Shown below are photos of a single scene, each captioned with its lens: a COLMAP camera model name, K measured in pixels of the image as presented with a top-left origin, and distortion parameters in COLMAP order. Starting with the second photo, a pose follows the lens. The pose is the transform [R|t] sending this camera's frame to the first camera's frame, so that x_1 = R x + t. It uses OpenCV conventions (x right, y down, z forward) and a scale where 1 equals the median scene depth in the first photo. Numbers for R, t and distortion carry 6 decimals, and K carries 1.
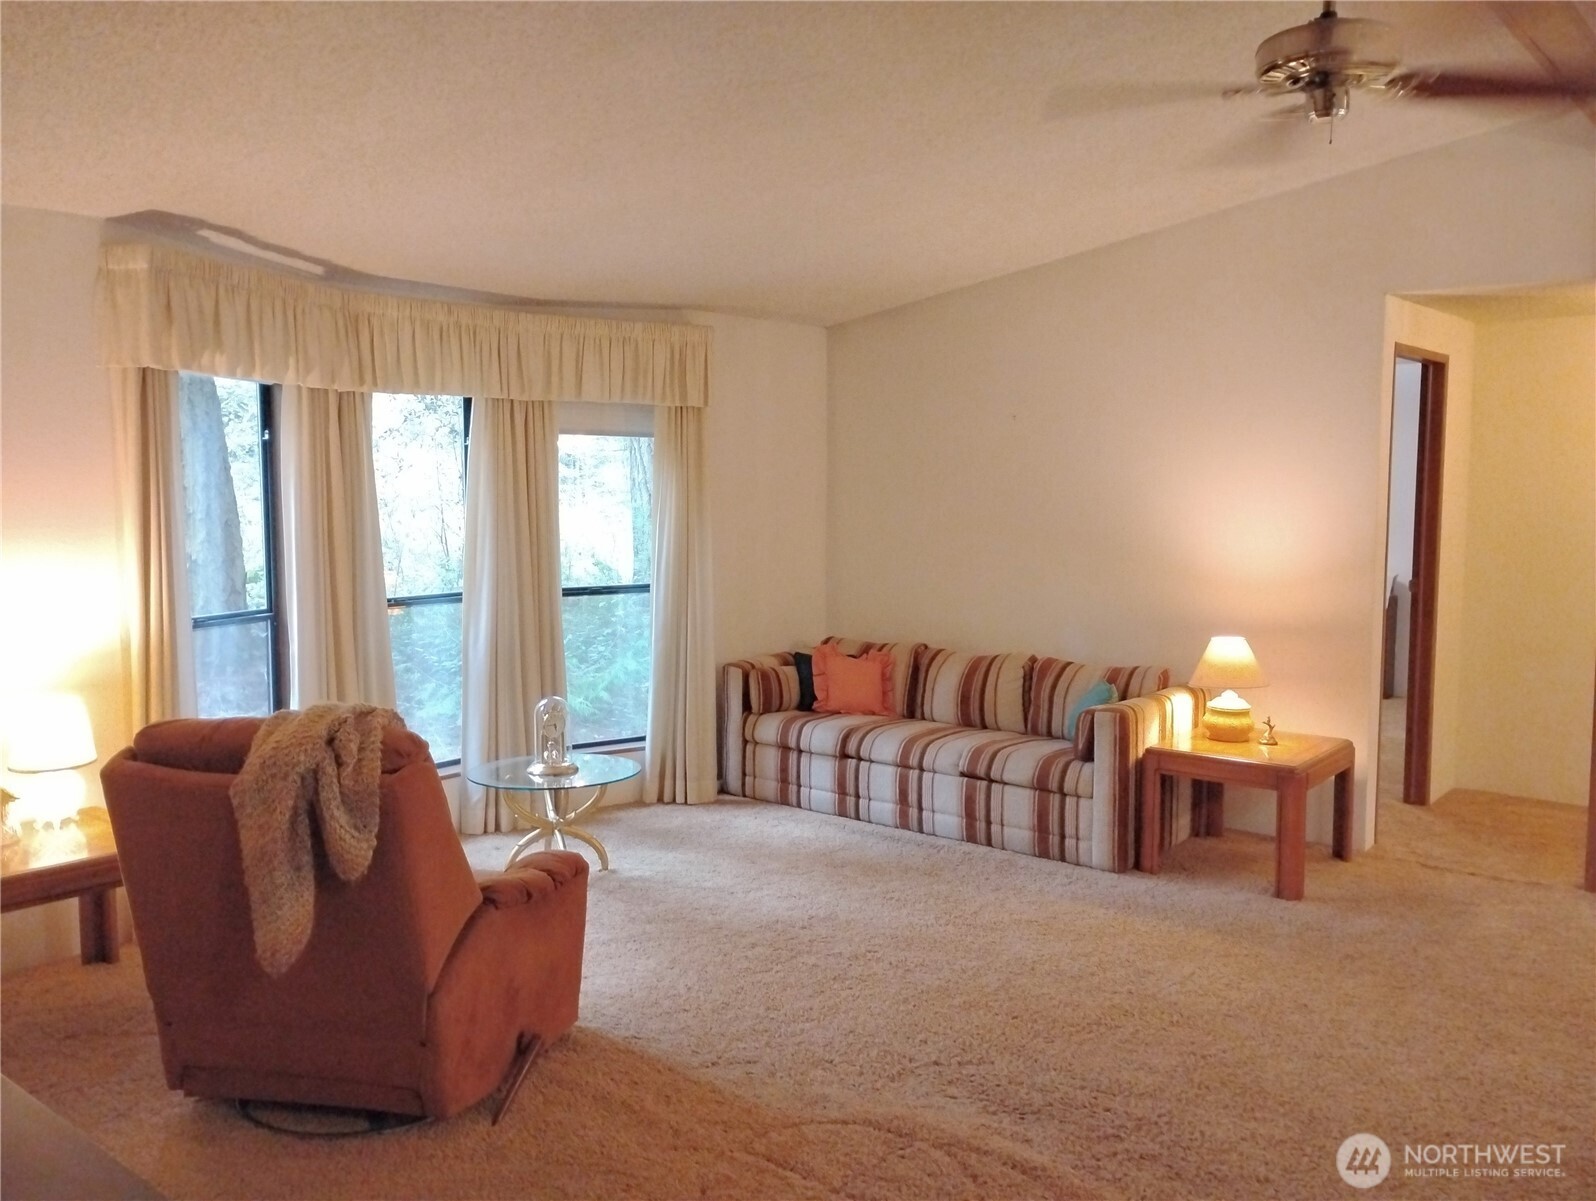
lens RADIAL K [[1317.2, 0, 798.0], [0, 1317.2, 600.5], [0, 0, 1]] dist [0.089811, -0.000842]
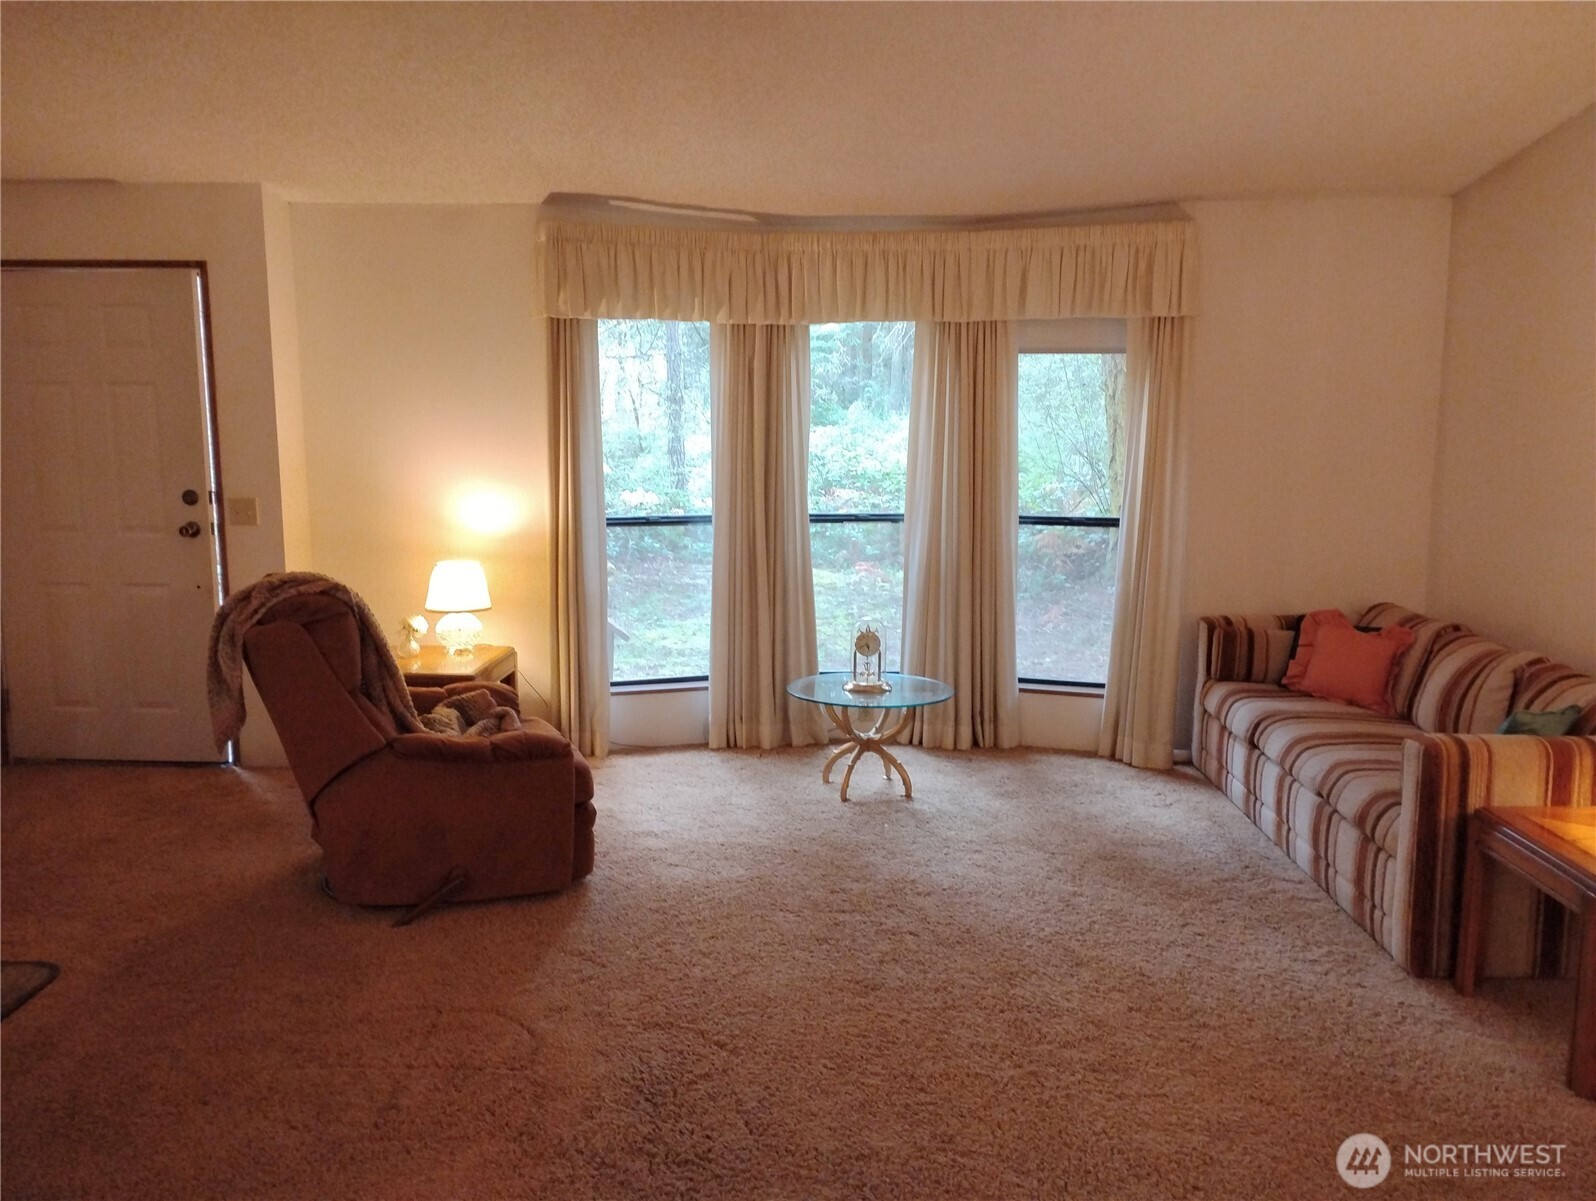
lens RADIAL K [[1306.9, 0, 798.0], [0, 1306.9, 600.5], [0, 0, 1]] dist [0.070015, -0.001157]
pose [[0.626209, 0.111367, -0.771660, 0.474556], [-0.069701, 0.993779, 0.086861, -0.020351], [0.776534, -0.000608, 0.630076, 0.276428]]
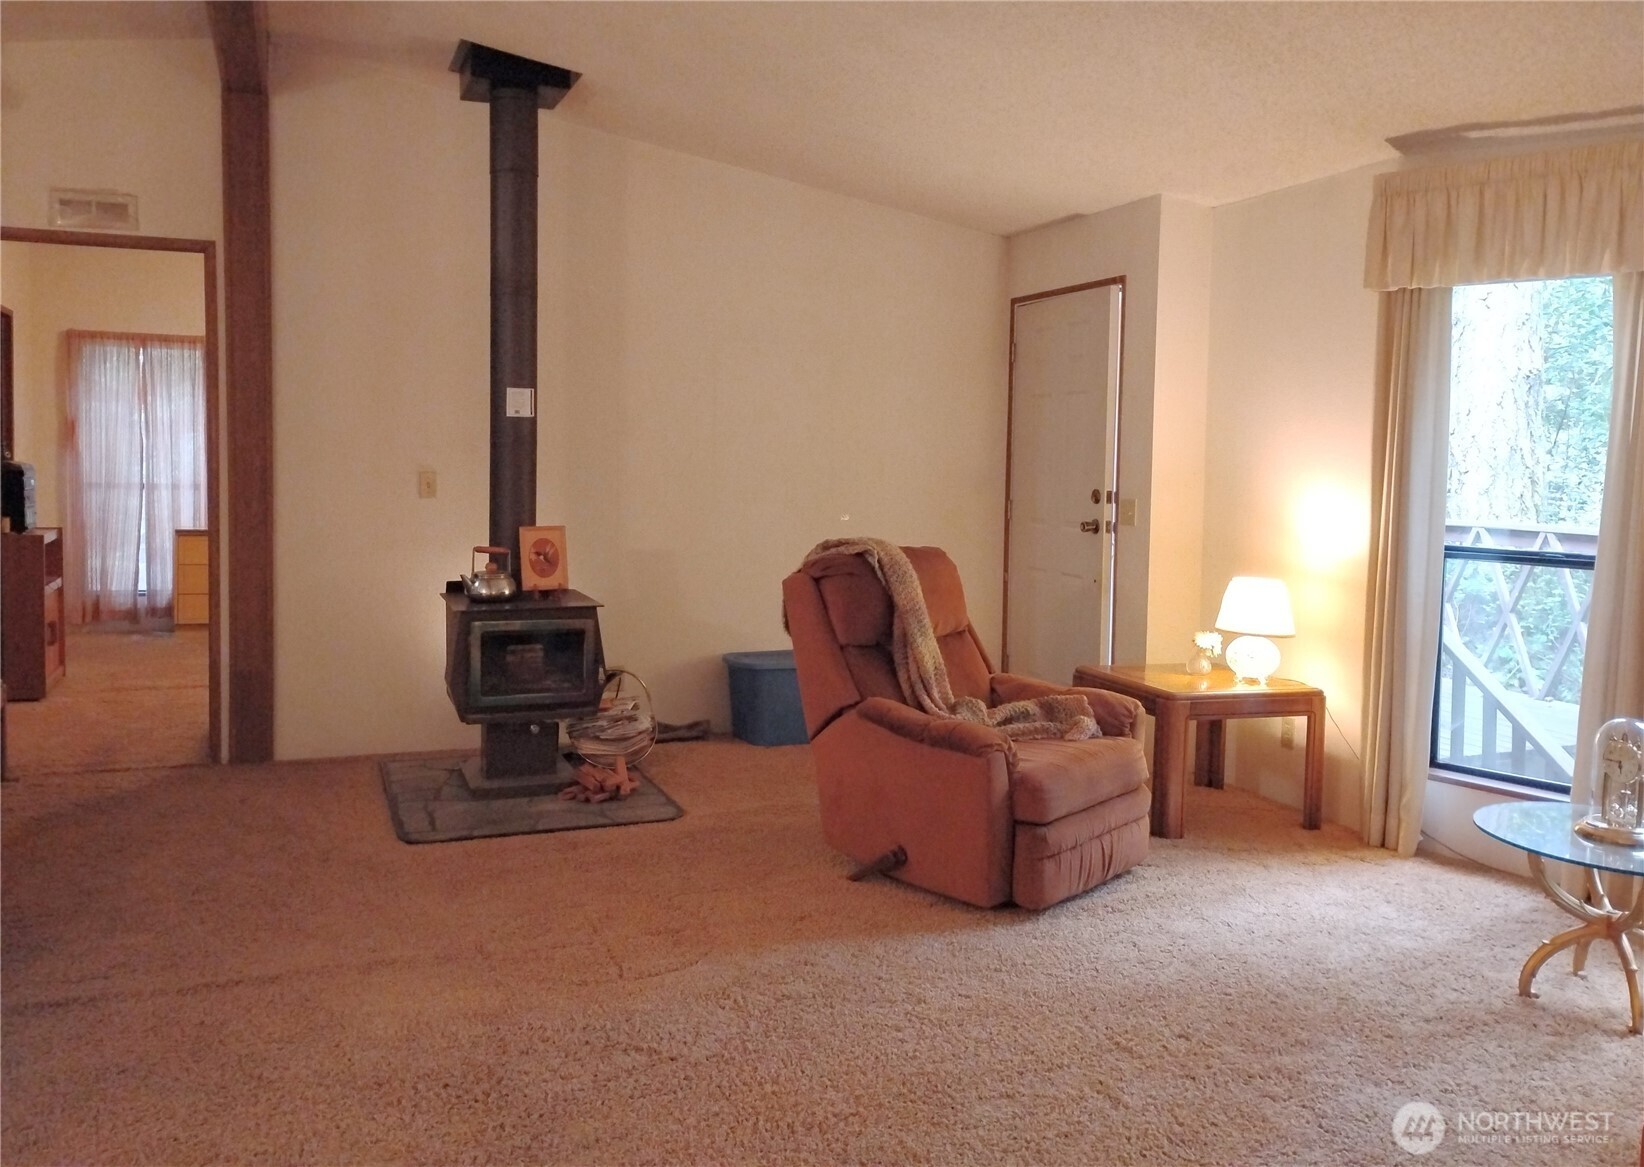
lens RADIAL K [[1358.0, 0, 822.0], [0, 1358.0, 583.5], [0, 0, 1]] dist [-0.004221, 0.001096]
pose [[-0.488782, 0.067375, -0.869800, 0.470532], [-0.102467, 0.985679, 0.133932, -0.032007], [0.866368, 0.154589, -0.474878, 0.820123]]
